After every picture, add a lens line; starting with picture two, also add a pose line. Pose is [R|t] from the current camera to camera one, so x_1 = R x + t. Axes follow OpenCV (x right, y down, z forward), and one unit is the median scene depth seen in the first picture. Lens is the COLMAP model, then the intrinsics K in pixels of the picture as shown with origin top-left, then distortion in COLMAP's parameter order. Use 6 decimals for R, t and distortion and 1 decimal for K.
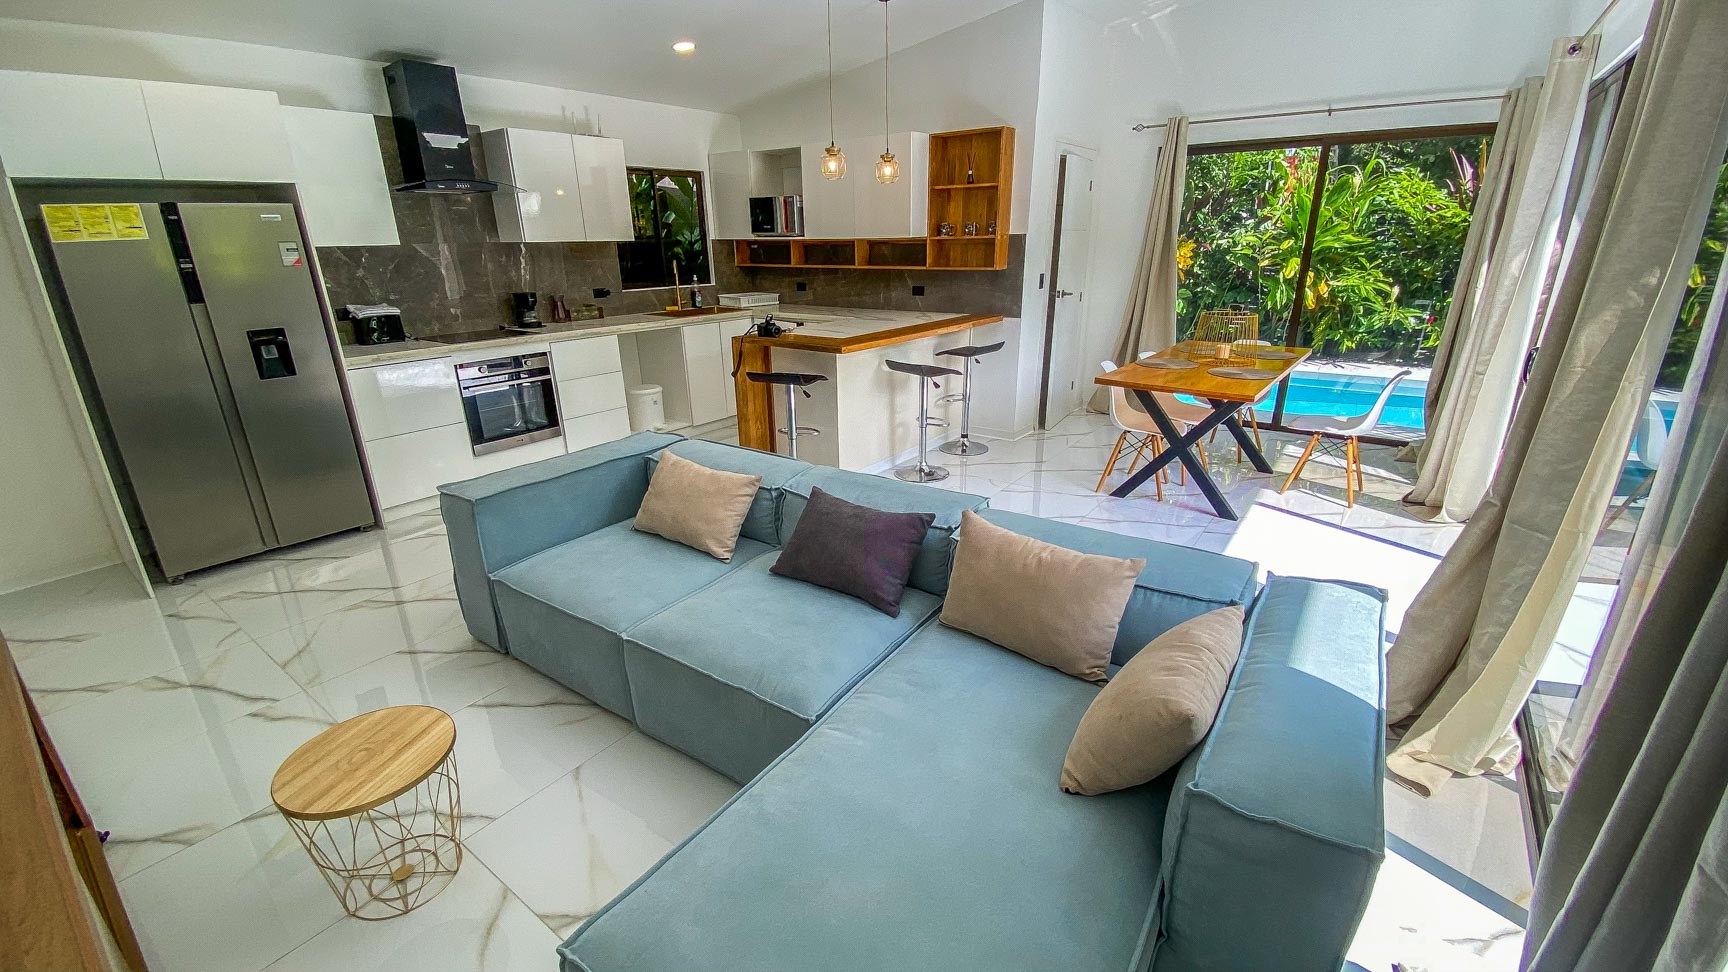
lens RADIAL K [[702.8, 0, 866.4], [0, 702.8, 487.7], [0, 0, 1]] dist [0.025750, -0.023305]
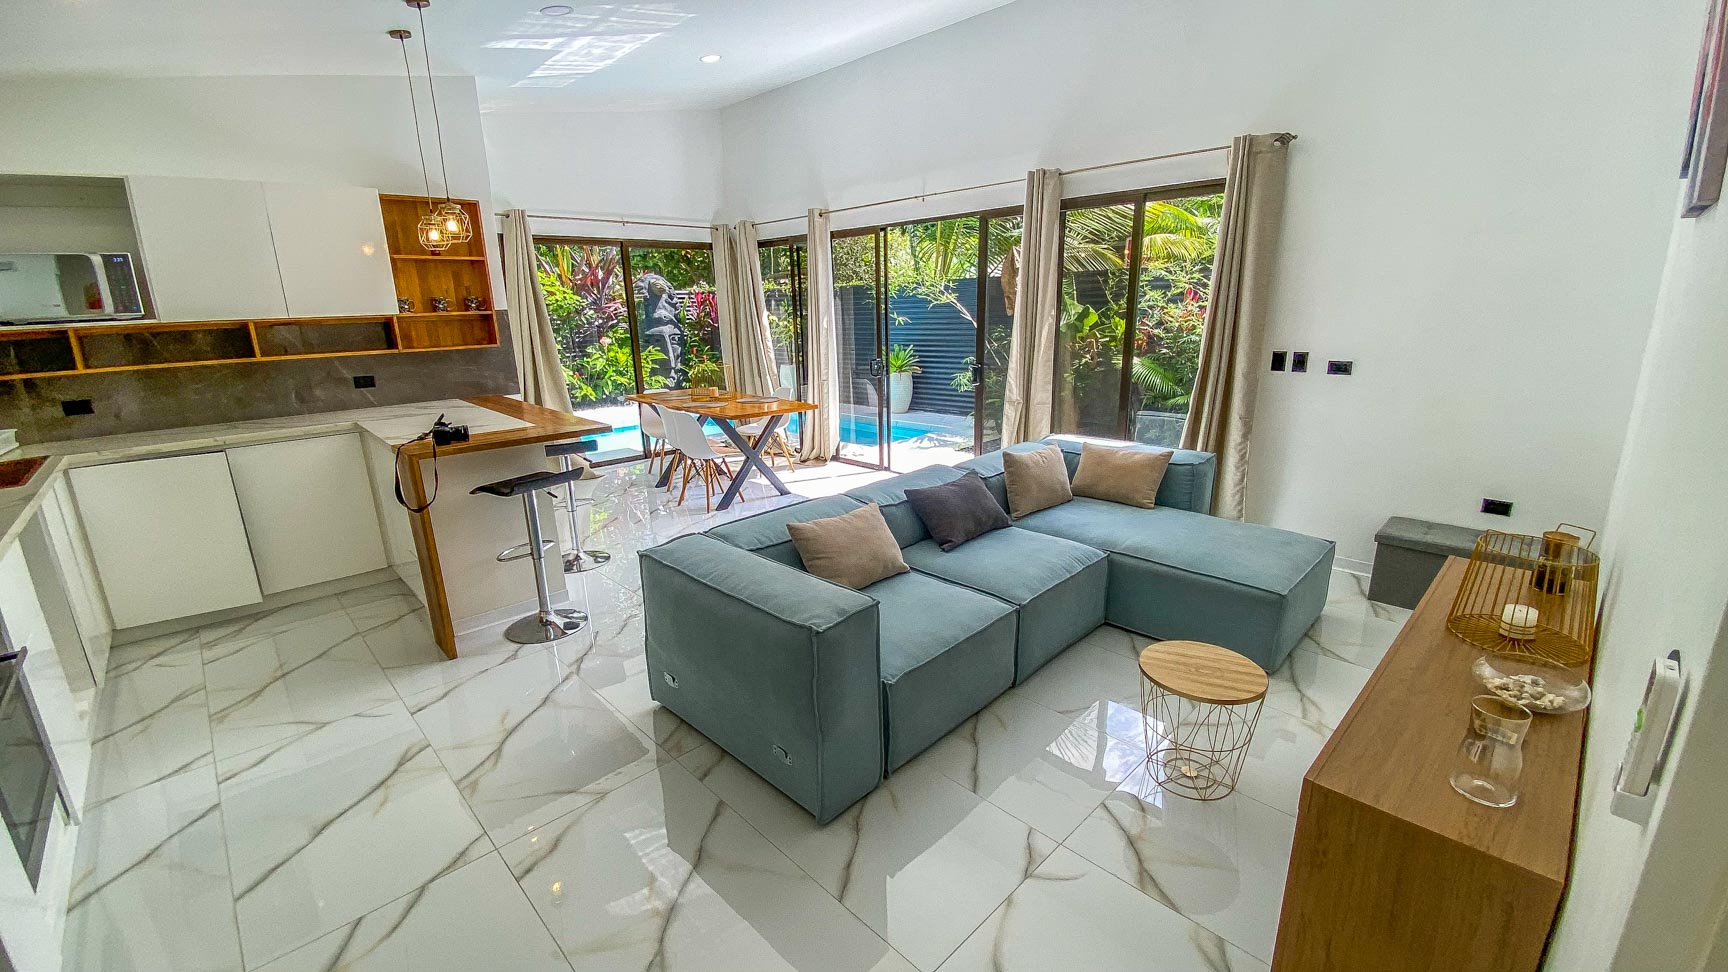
lens RADIAL K [[702.8, 0, 866.4], [0, 702.8, 487.7], [0, 0, 1]] dist [0.025750, -0.023305]
pose [[0.164214, -0.243529, 0.955891, -0.427856], [0.349841, 0.920433, 0.174396, -0.082140], [-0.922304, 0.305772, 0.236344, 0.244362]]
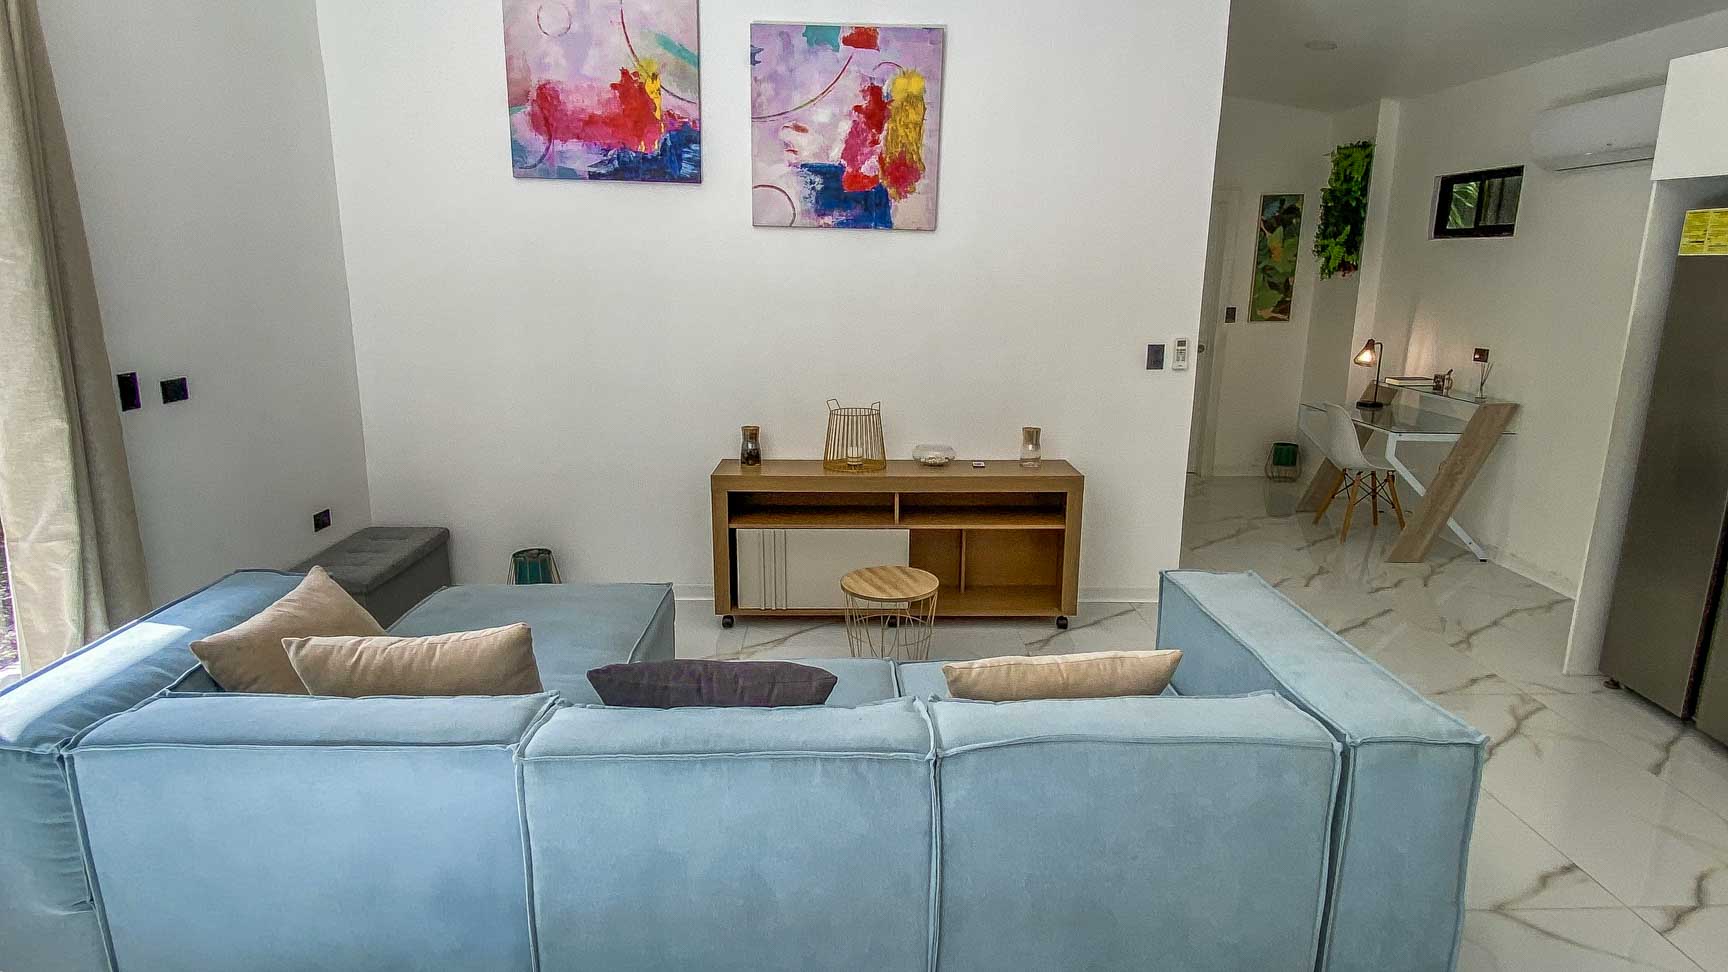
lens RADIAL K [[899.4, 0, 864.0], [0, 899.4, 486.0], [0, 0, 1]] dist [0.068328, -0.062777]
pose [[-0.801119, 0.143698, -0.580999, 0.098842], [-0.196695, 0.853615, 0.482340, -0.161648], [0.565261, 0.500692, -0.655582, 0.456216]]
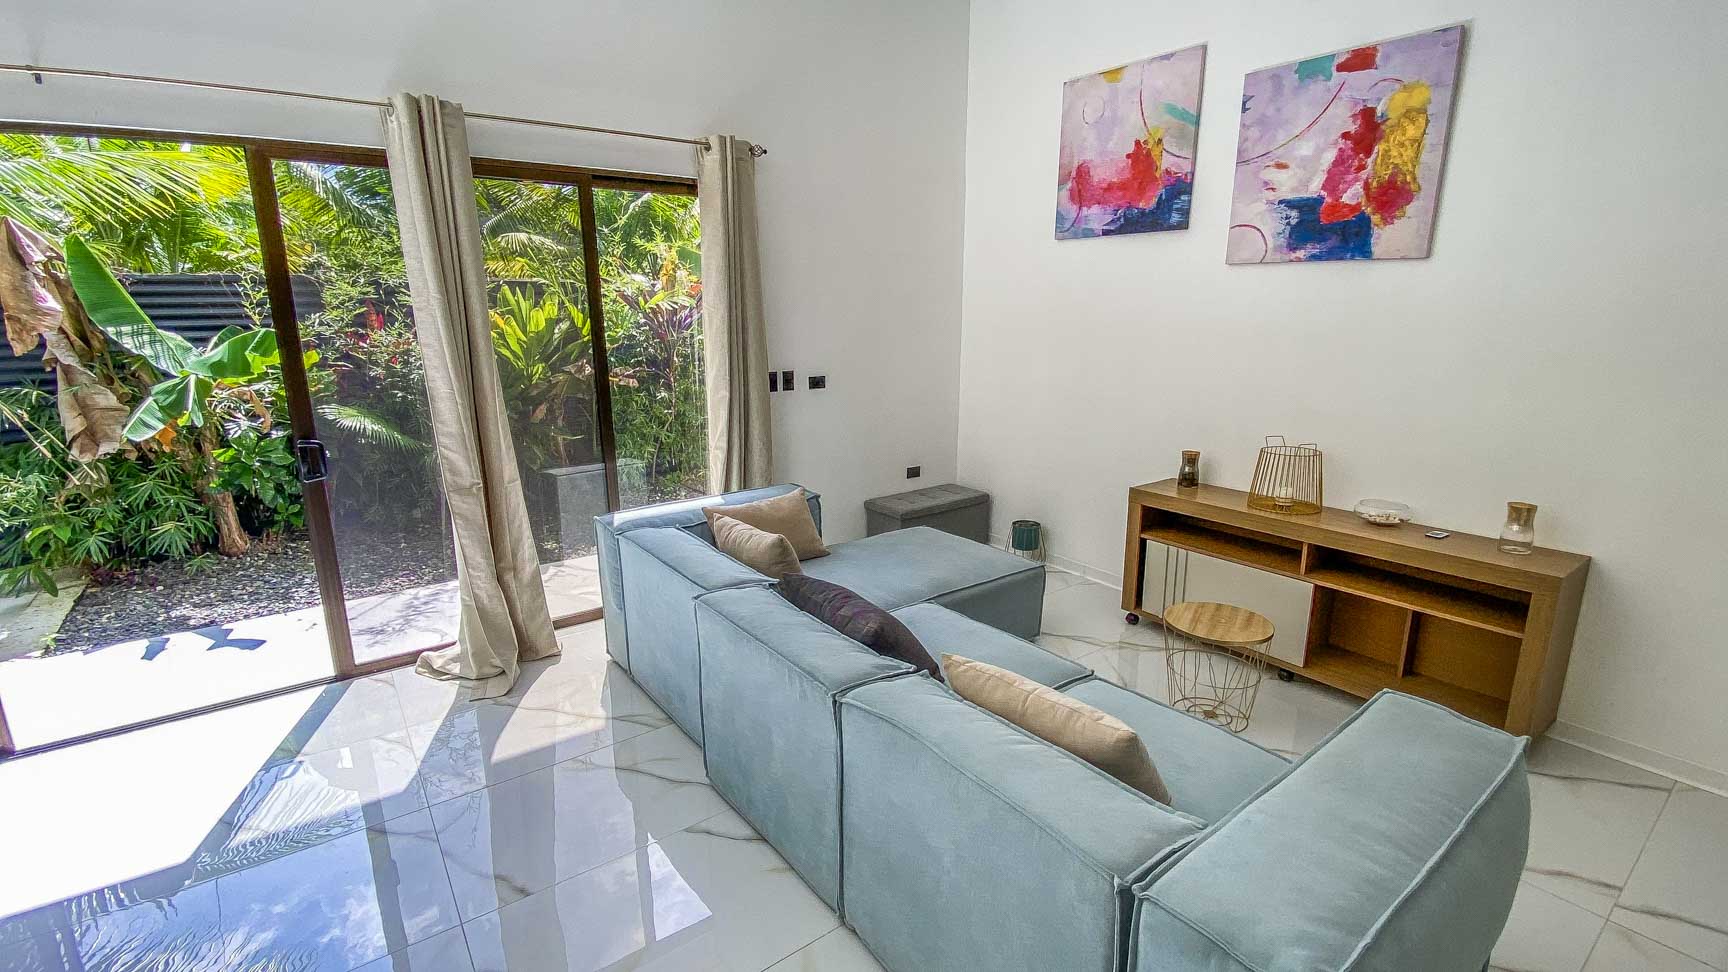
lens RADIAL K [[762.4, 0, 864.0], [0, 762.4, 486.0], [0, 0, 1]] dist [0.023546, -0.021901]
pose [[-0.952345, -0.048156, 0.301198, -0.100058], [0.122739, 0.843486, 0.522941, -0.181735], [-0.279239, 0.534989, -0.797379, 0.506150]]
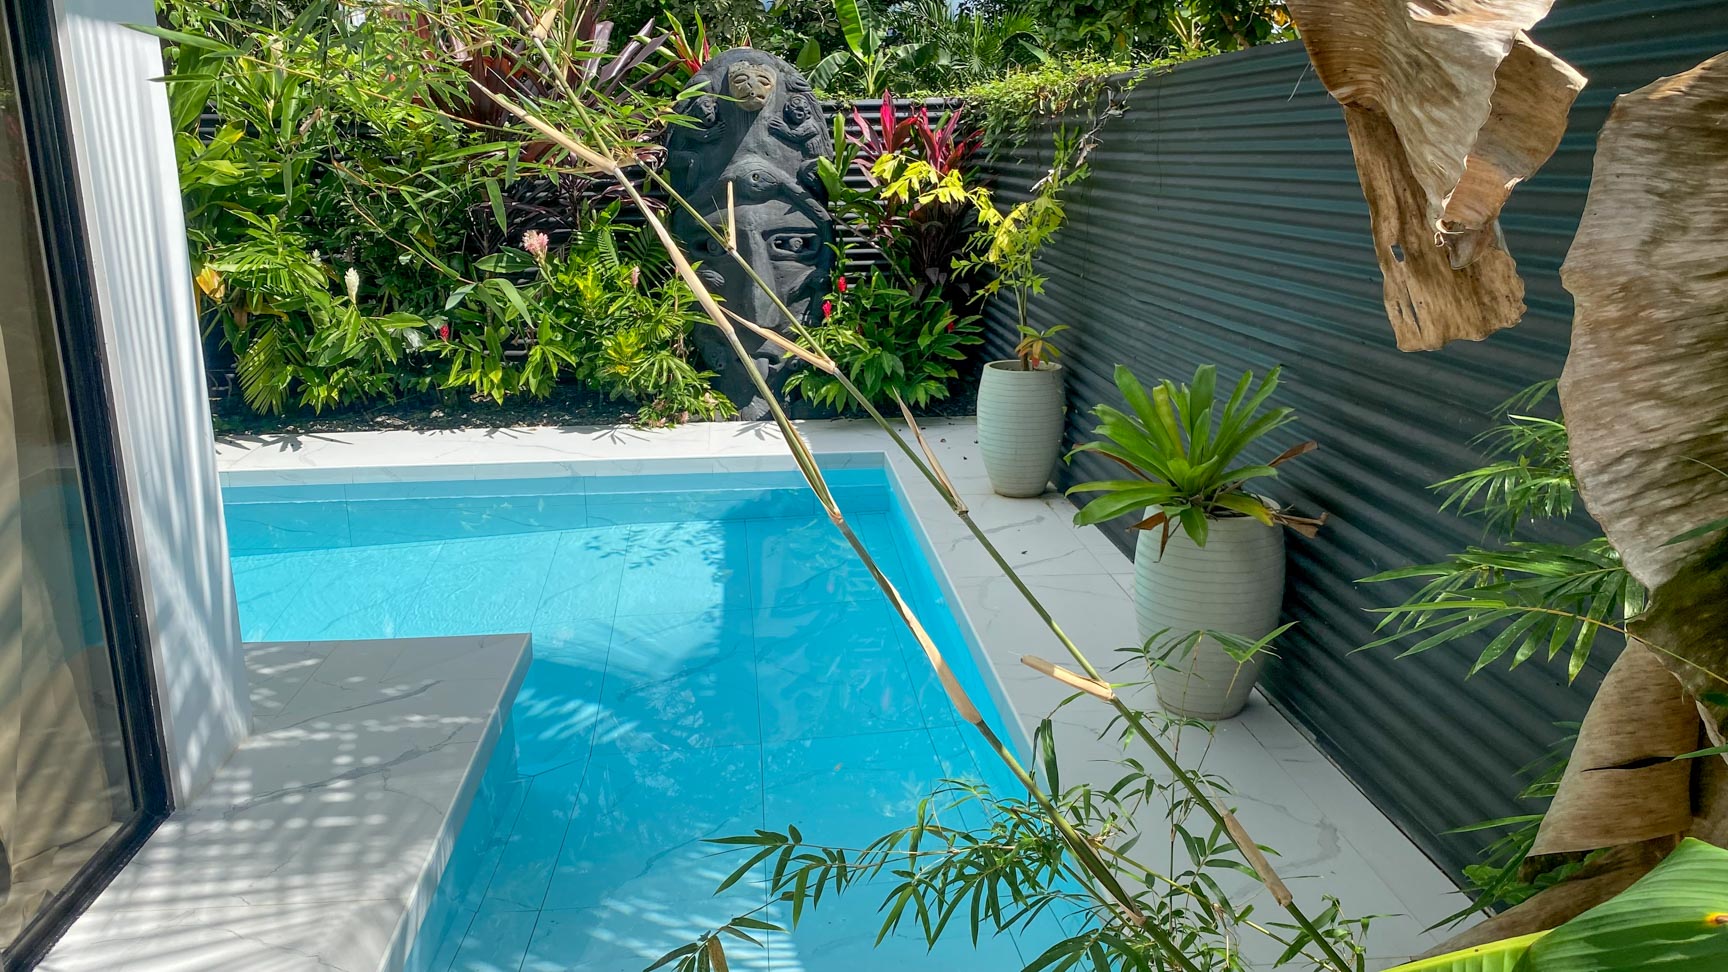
lens RADIAL K [[1319.5, 0, 888.3], [0, 1319.5, 486.7], [0, 0, 1]] dist [-0.005117, -0.013031]
pose [[0.742808, -0.152787, 0.651838, 0.419019], [0.212651, 0.977038, -0.013315, -0.062251], [-0.634836, 0.148504, 0.758242, 0.160701]]
